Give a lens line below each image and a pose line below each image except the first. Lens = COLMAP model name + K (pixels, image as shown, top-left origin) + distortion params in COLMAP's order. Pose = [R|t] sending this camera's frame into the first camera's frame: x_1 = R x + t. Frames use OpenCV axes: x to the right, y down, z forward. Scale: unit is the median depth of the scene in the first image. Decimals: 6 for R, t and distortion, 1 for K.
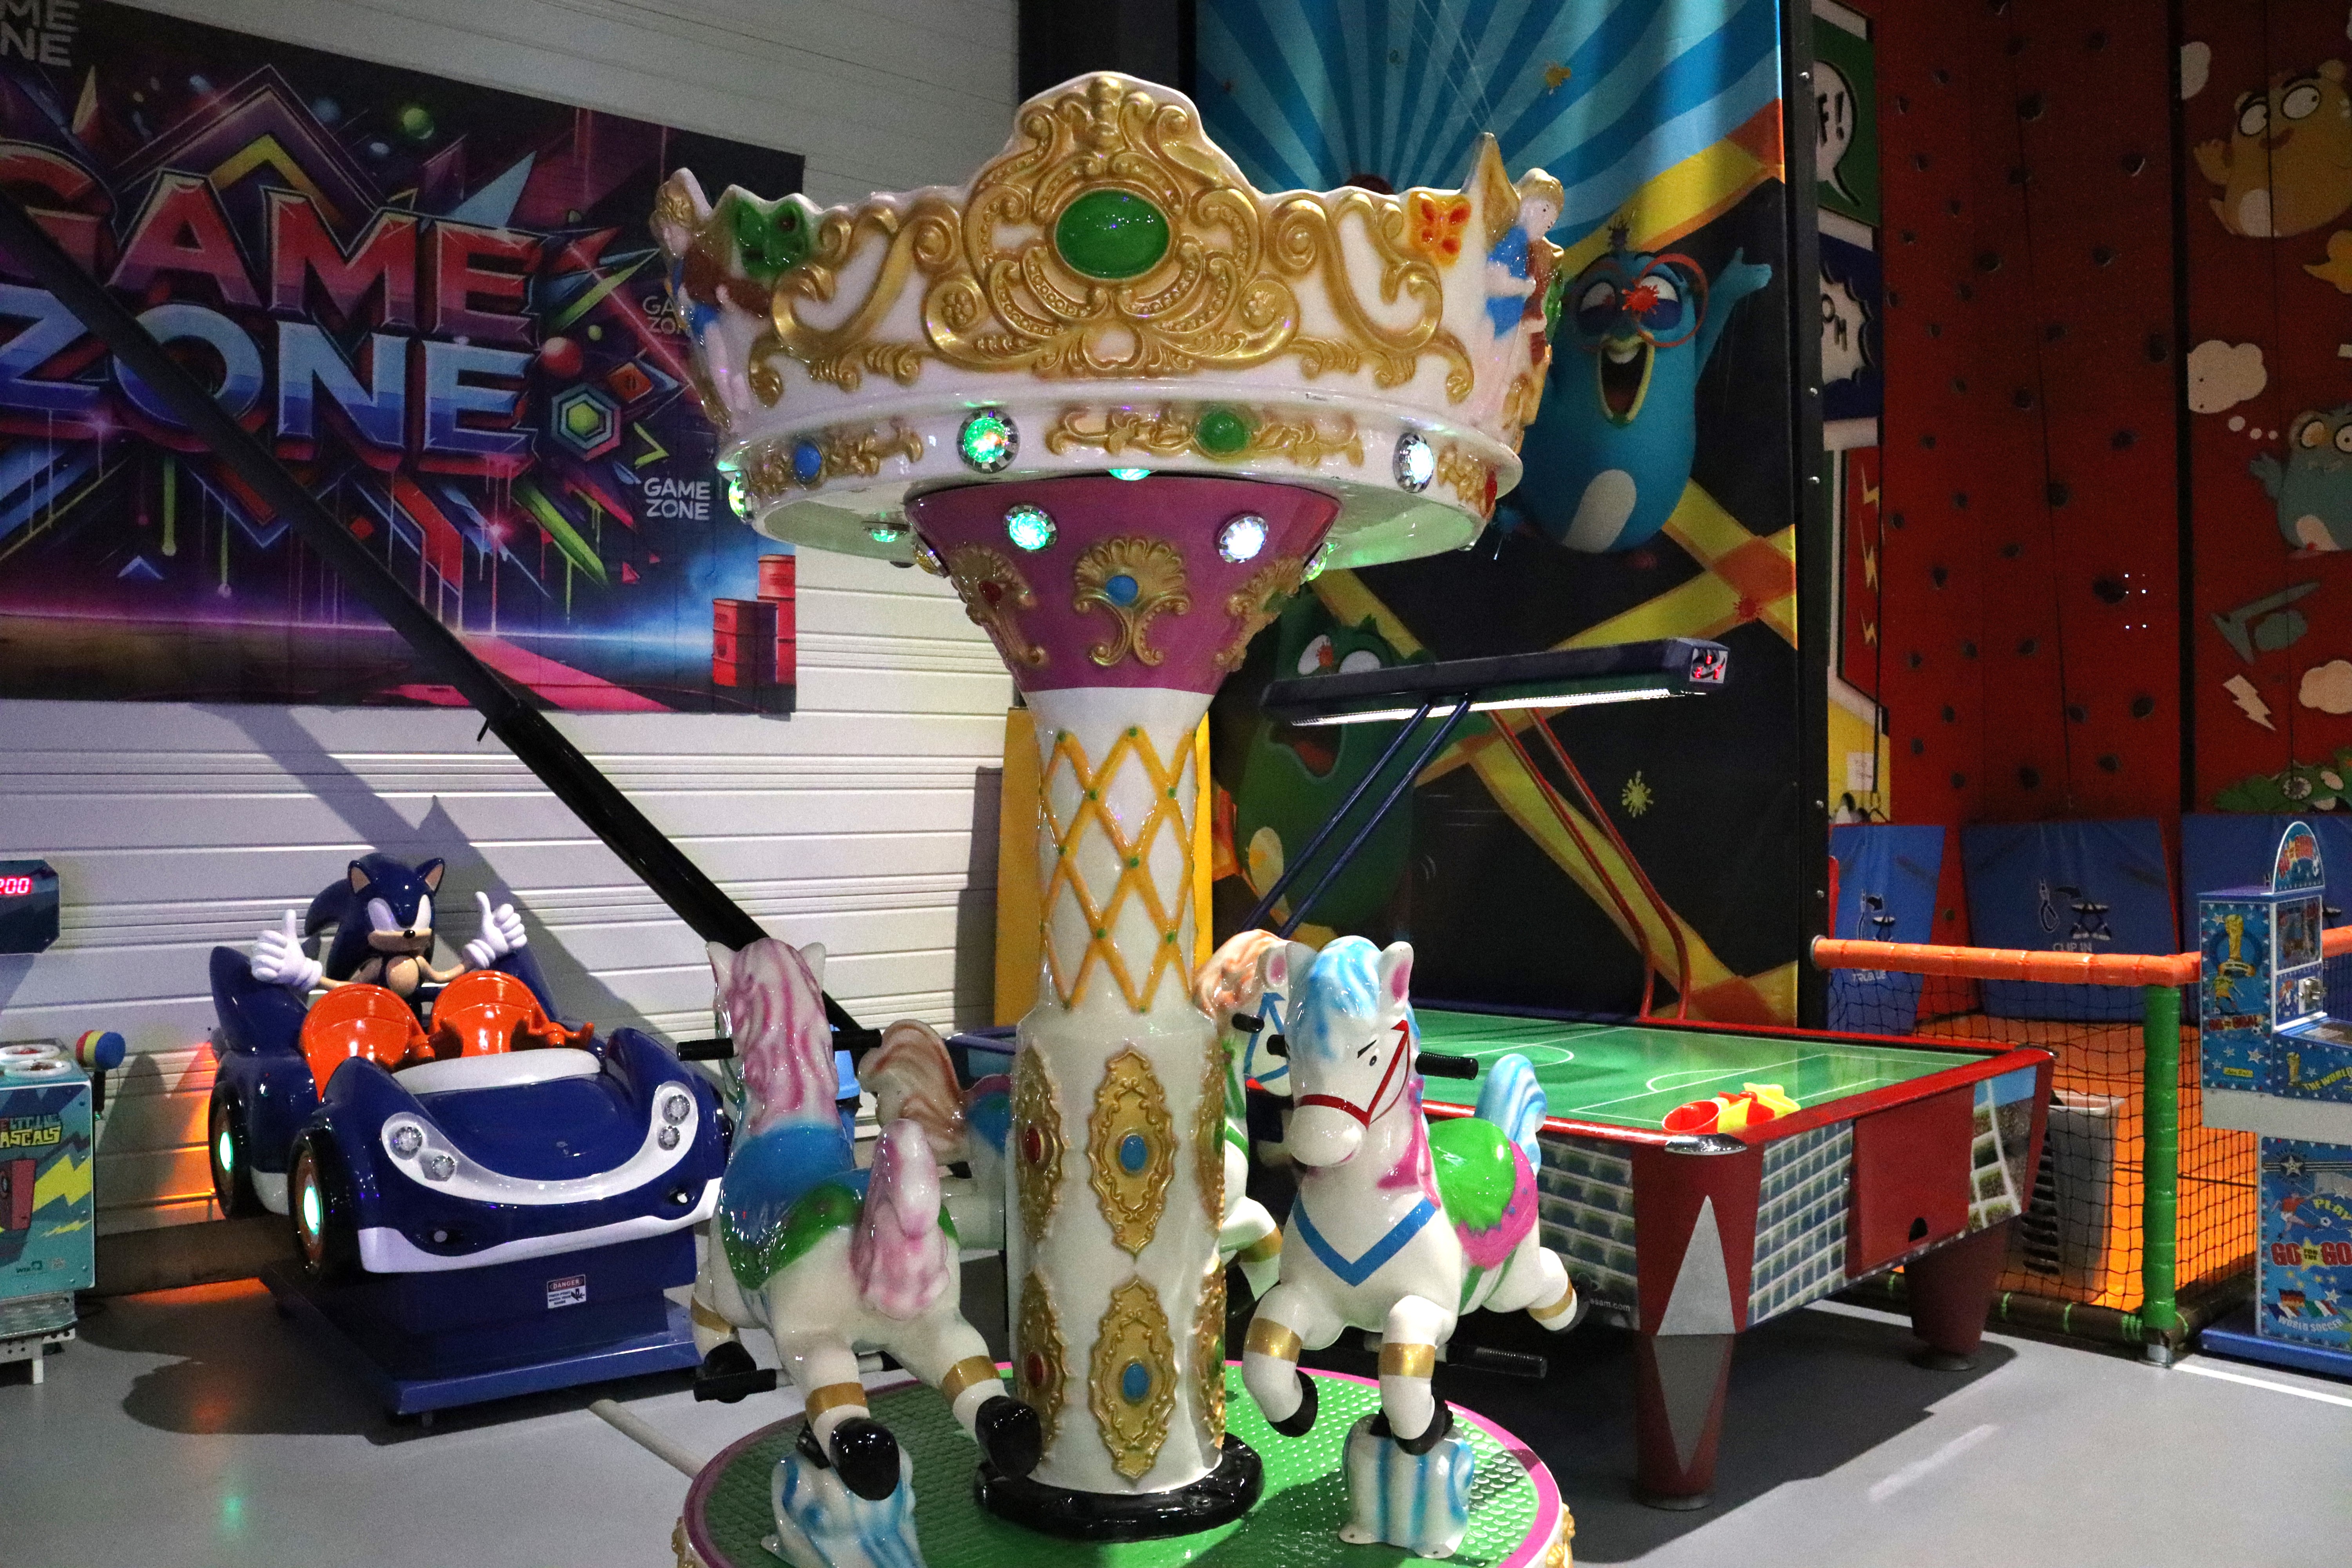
lens RADIAL K [[1936.0, 0, 1176.0], [0, 1936.0, 784.0], [0, 0, 1]] dist [-0.176387, 0.168932]
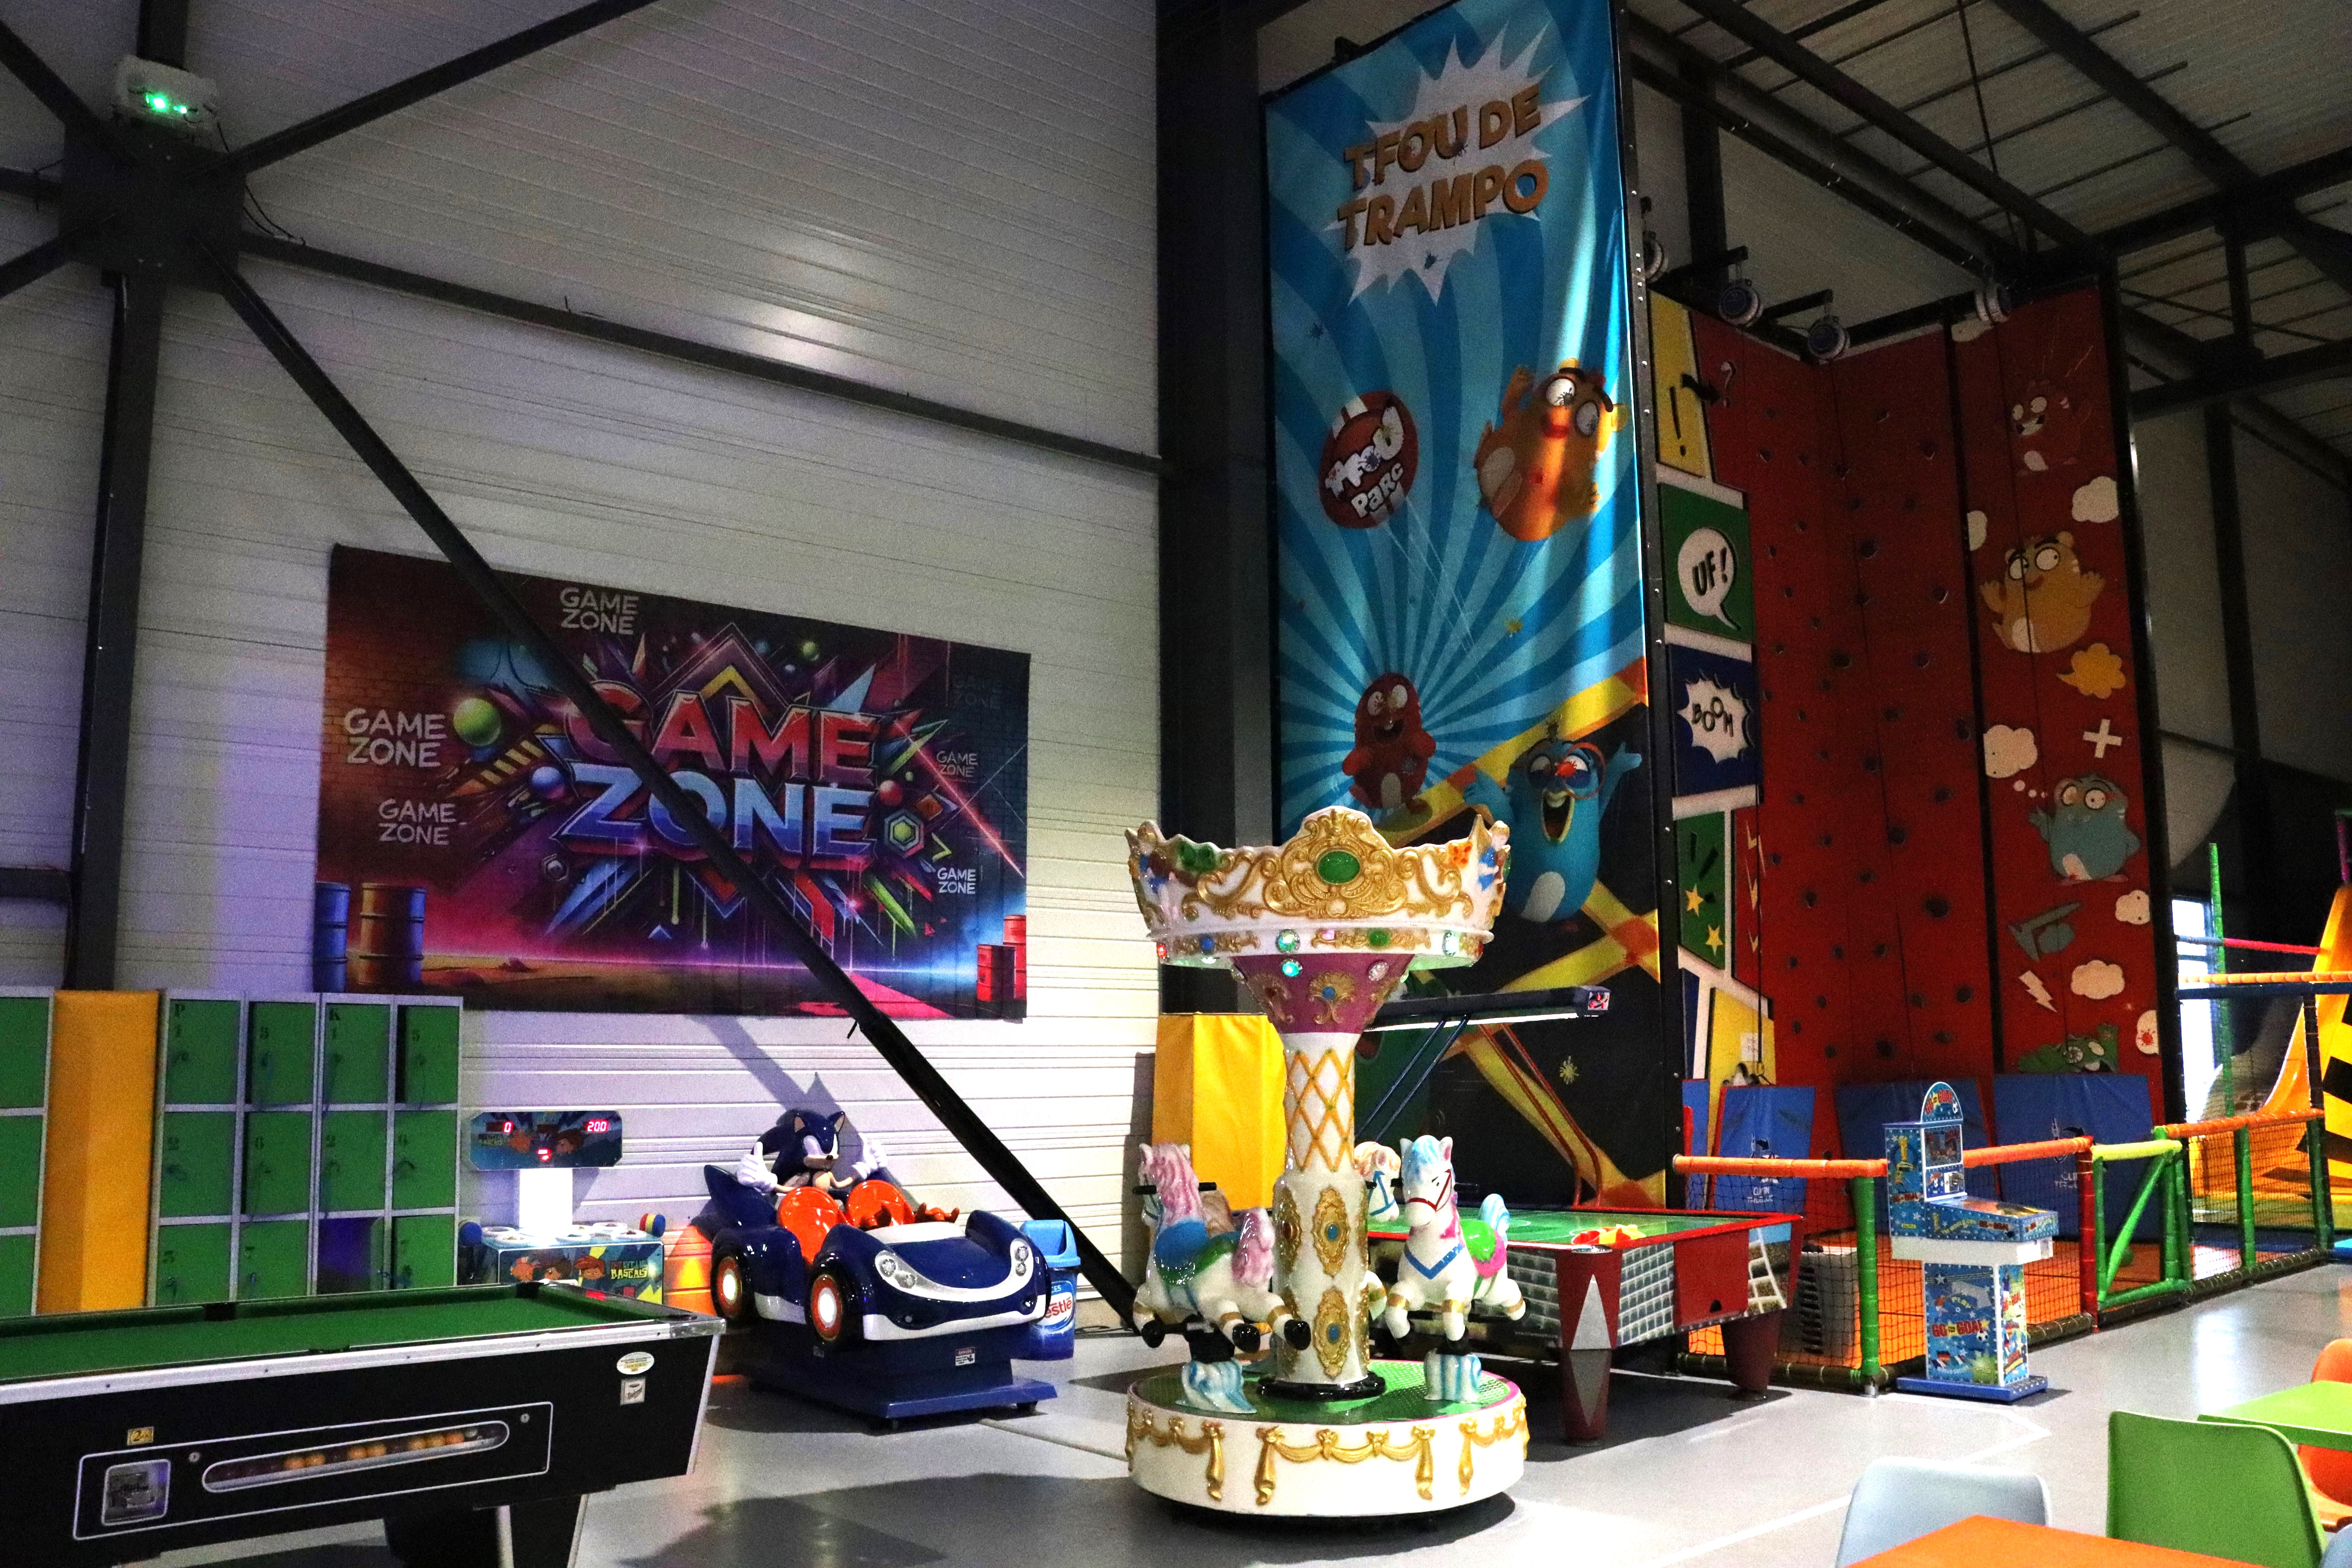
lens RADIAL K [[1936.0, 0, 1176.0], [0, 1936.0, 784.0], [0, 0, 1]] dist [-0.176387, 0.168932]
pose [[0.999950, -0.000201, 0.010043, -0.115320], [0.001572, 0.990624, -0.136609, -0.014273], [-0.009922, 0.136618, 0.990574, -0.674160]]
